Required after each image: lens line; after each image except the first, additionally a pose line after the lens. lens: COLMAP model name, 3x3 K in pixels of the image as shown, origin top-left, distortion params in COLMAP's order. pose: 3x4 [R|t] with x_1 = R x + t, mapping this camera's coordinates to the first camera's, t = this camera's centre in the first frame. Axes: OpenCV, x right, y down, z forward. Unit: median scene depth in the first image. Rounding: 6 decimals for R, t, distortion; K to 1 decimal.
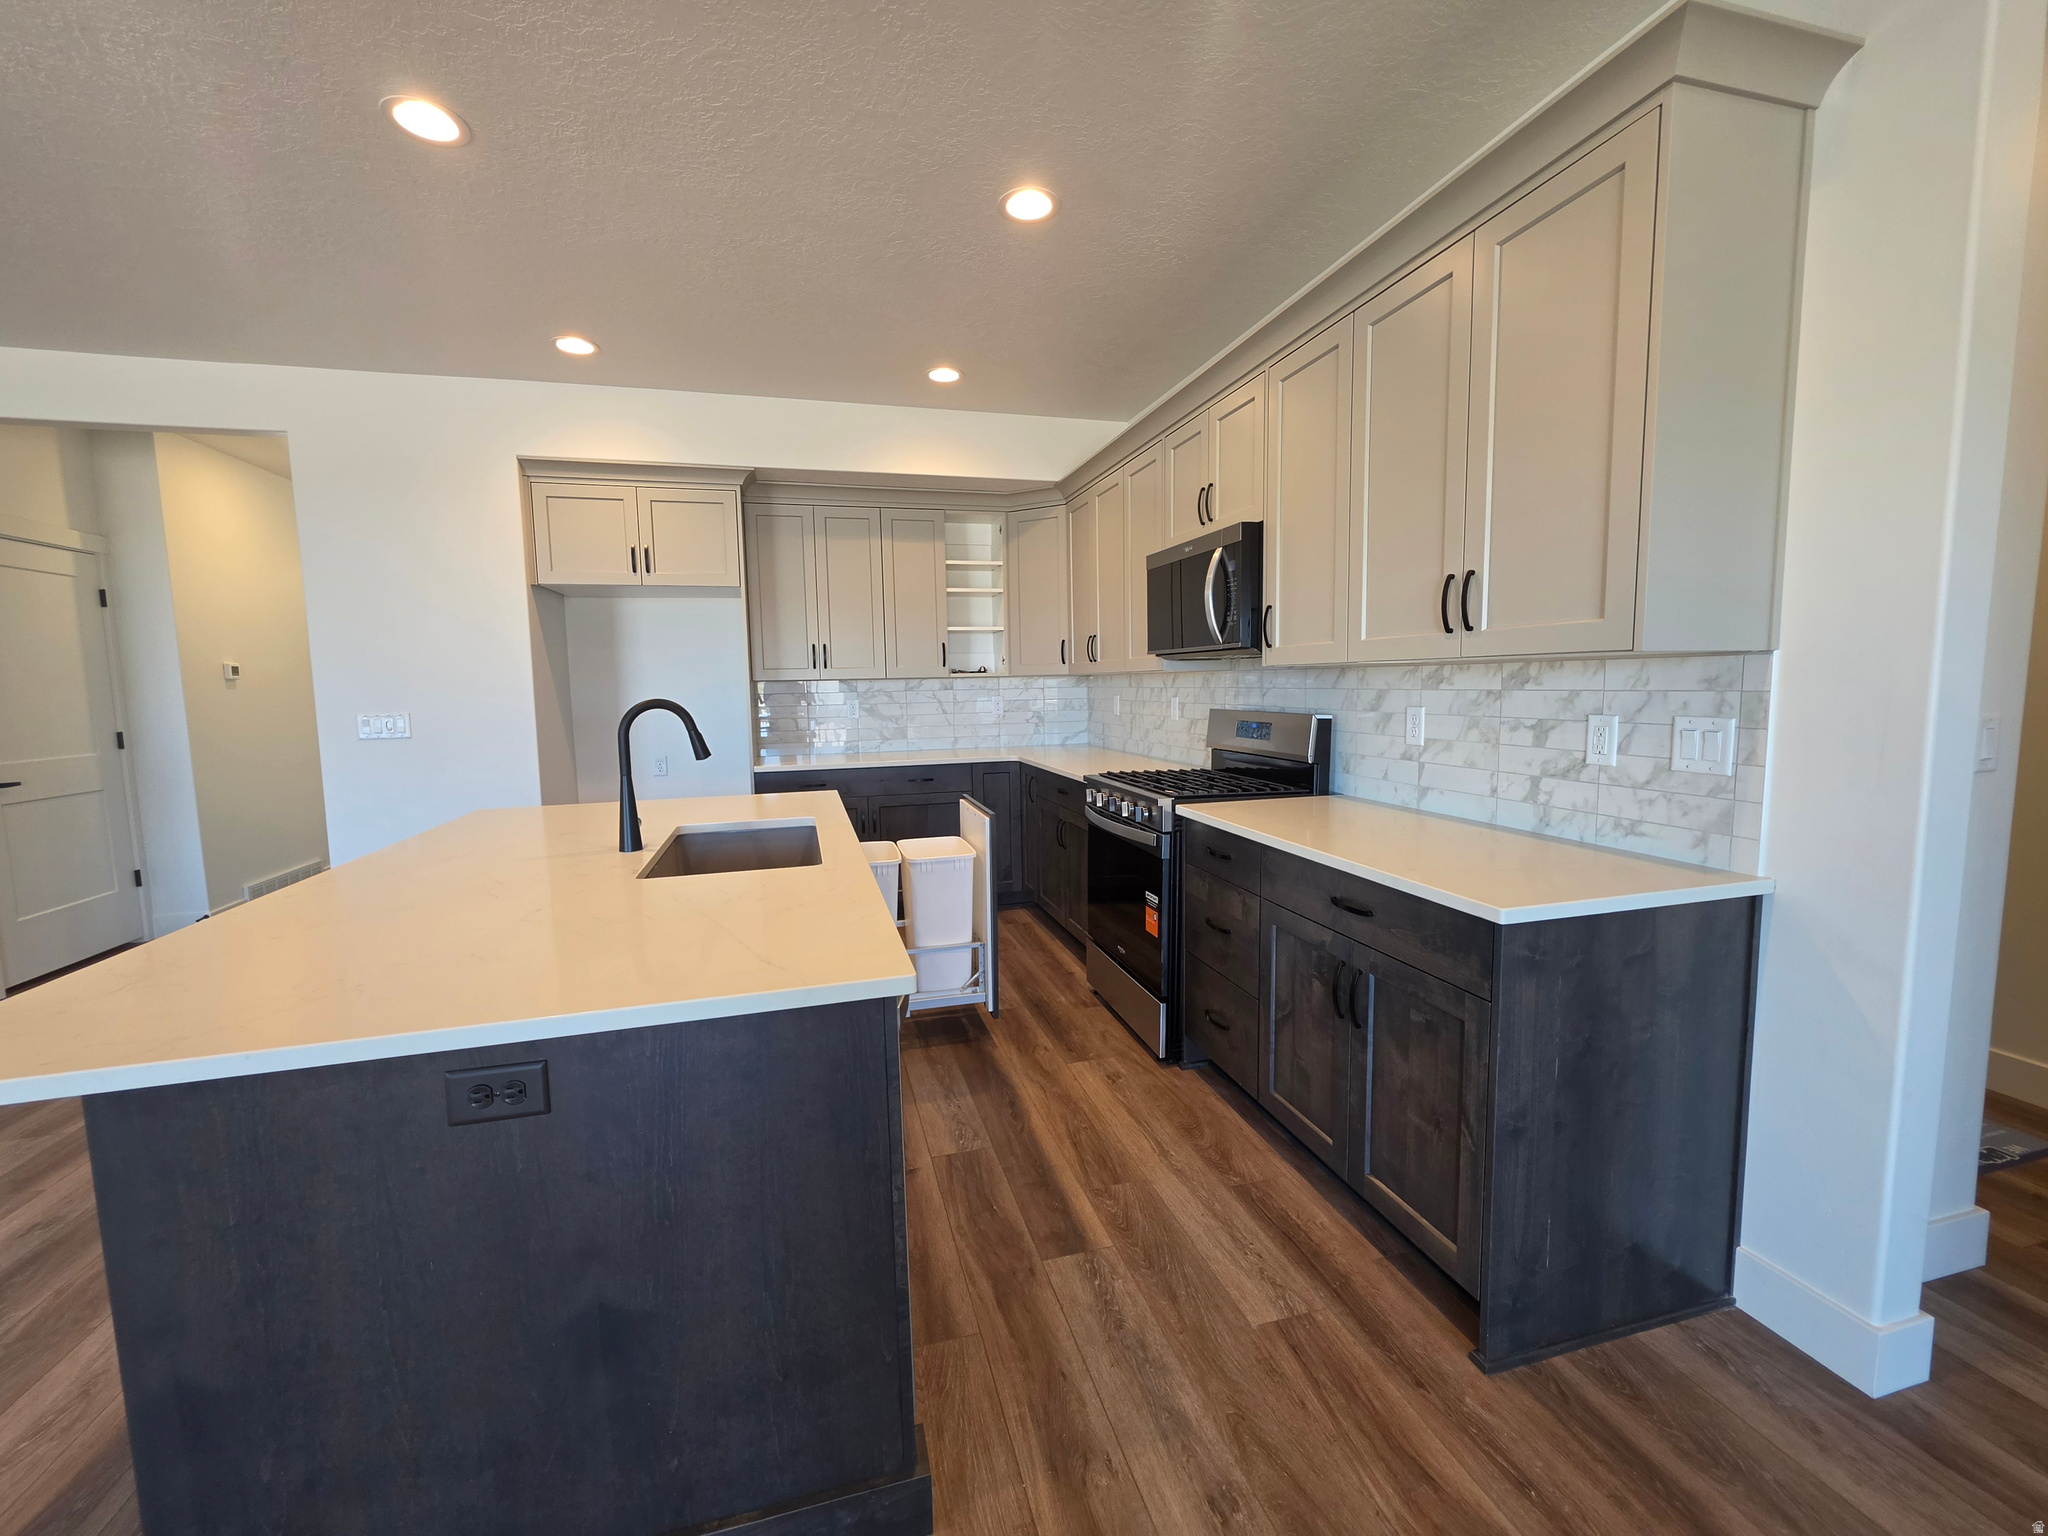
lens RADIAL K [[818.2, 0, 1019.3], [0, 818.2, 761.6], [0, 0, 1]] dist [-0.003122, -0.000330]
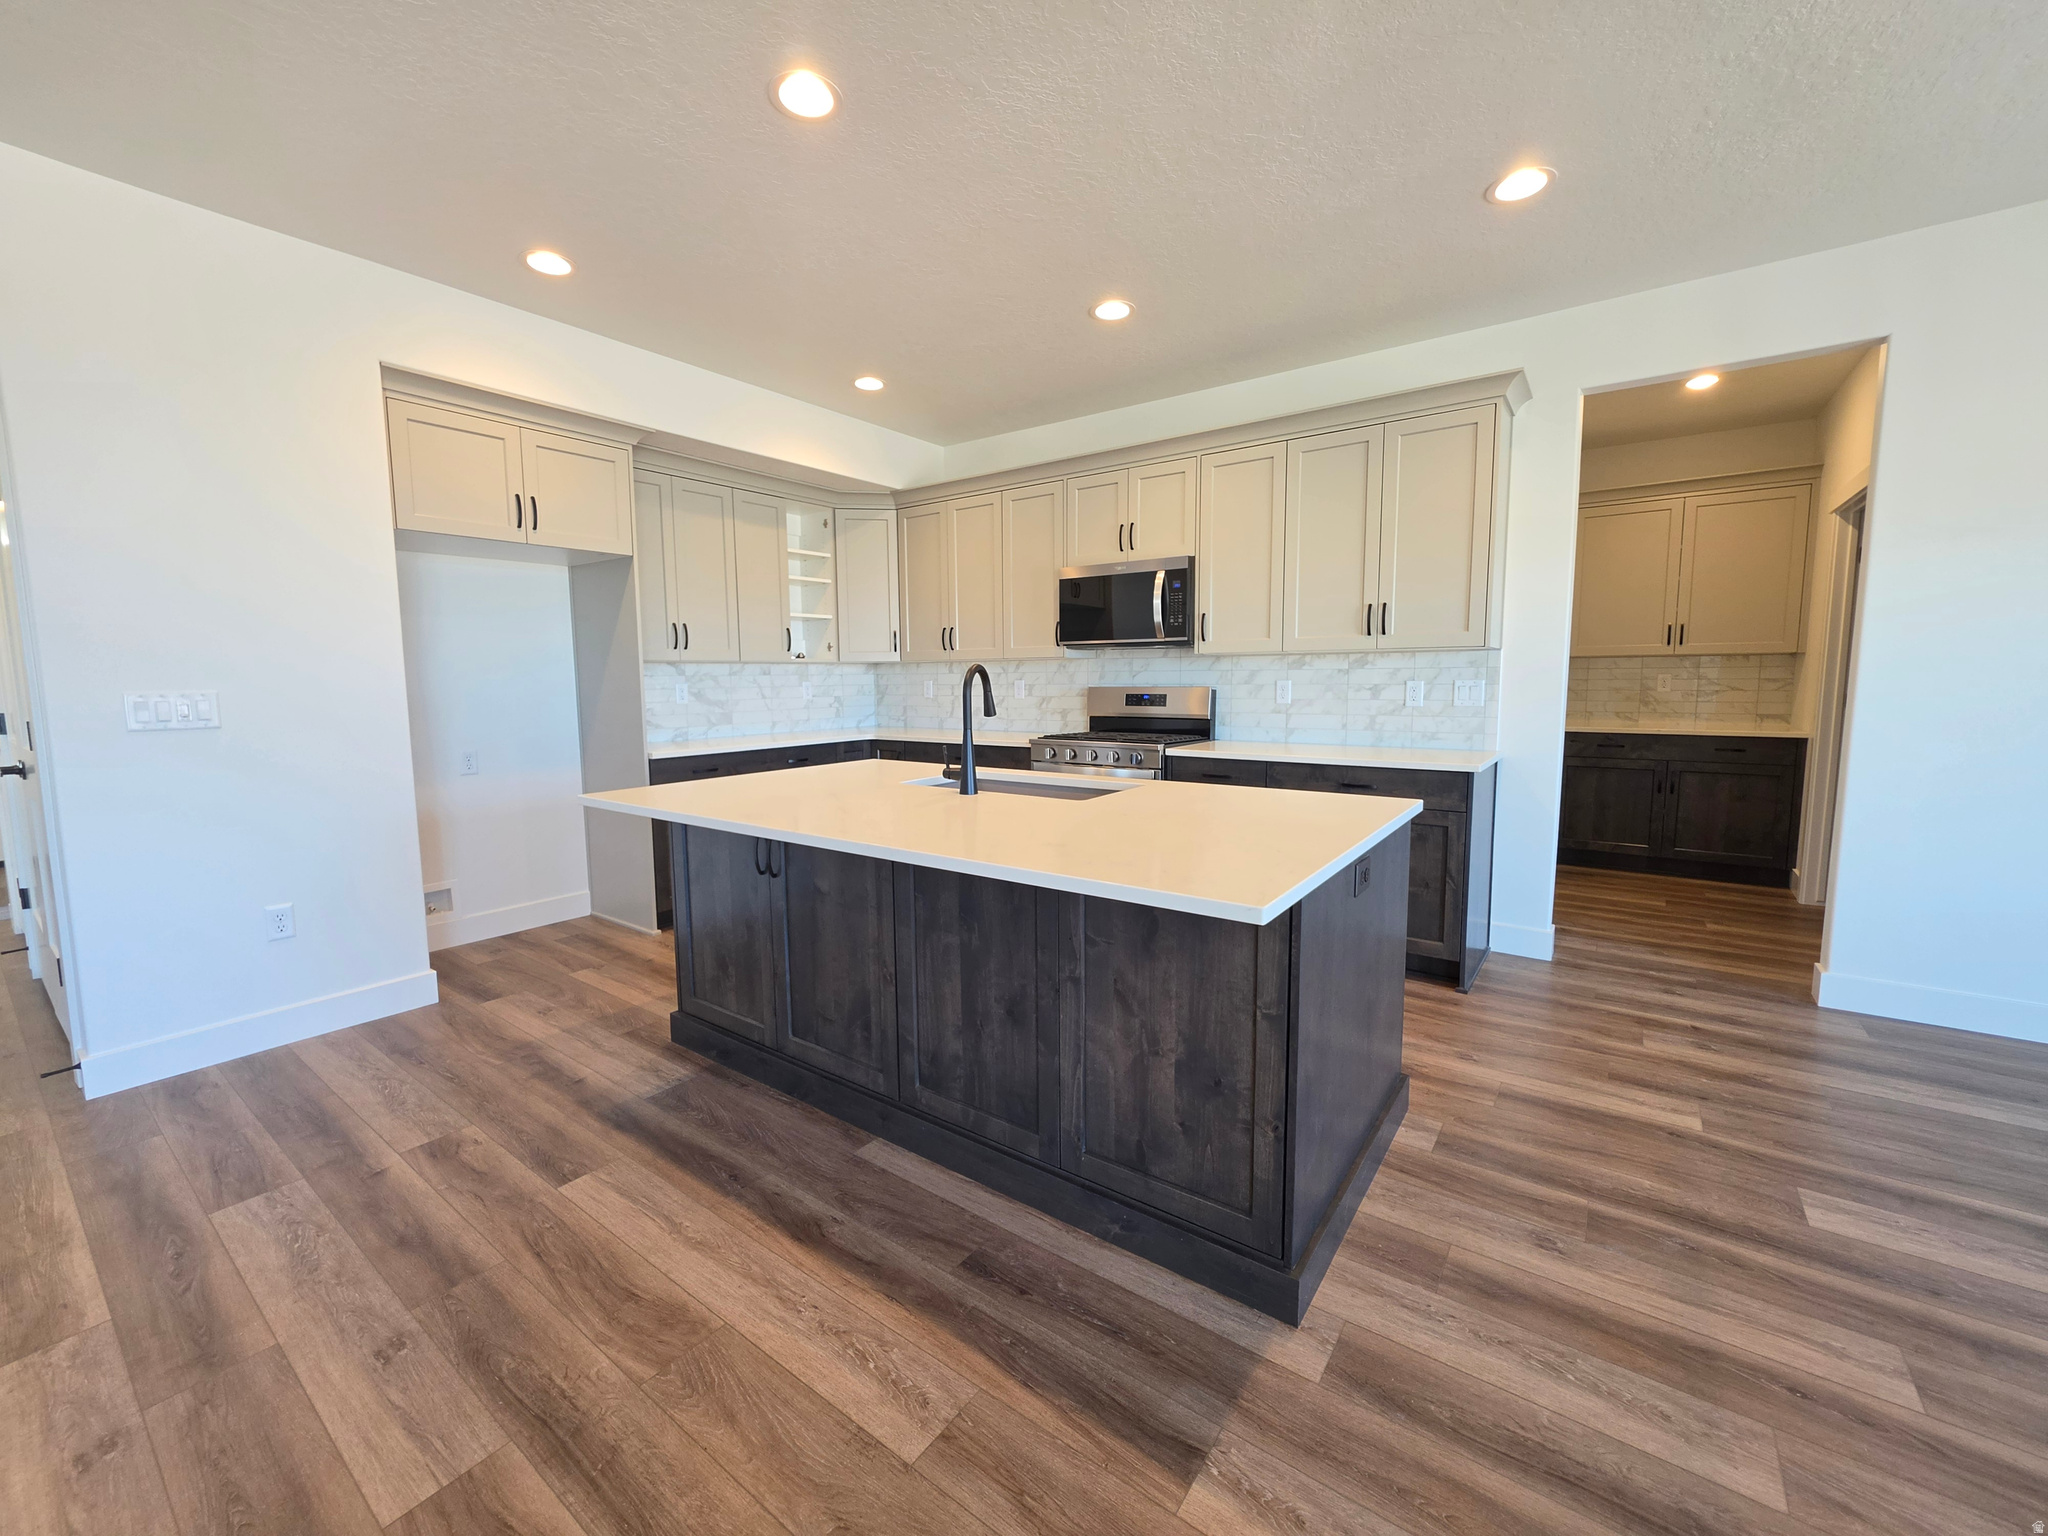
lens RADIAL K [[818.2, 0, 1015.7], [0, 818.2, 763.8], [0, 0, 1]] dist [-0.003122, -0.000330]
pose [[0.785447, -0.054945, 0.616486, -0.862482], [0.055103, 0.998304, 0.018769, 0.036053], [-0.616472, 0.019228, 0.787142, 0.033148]]
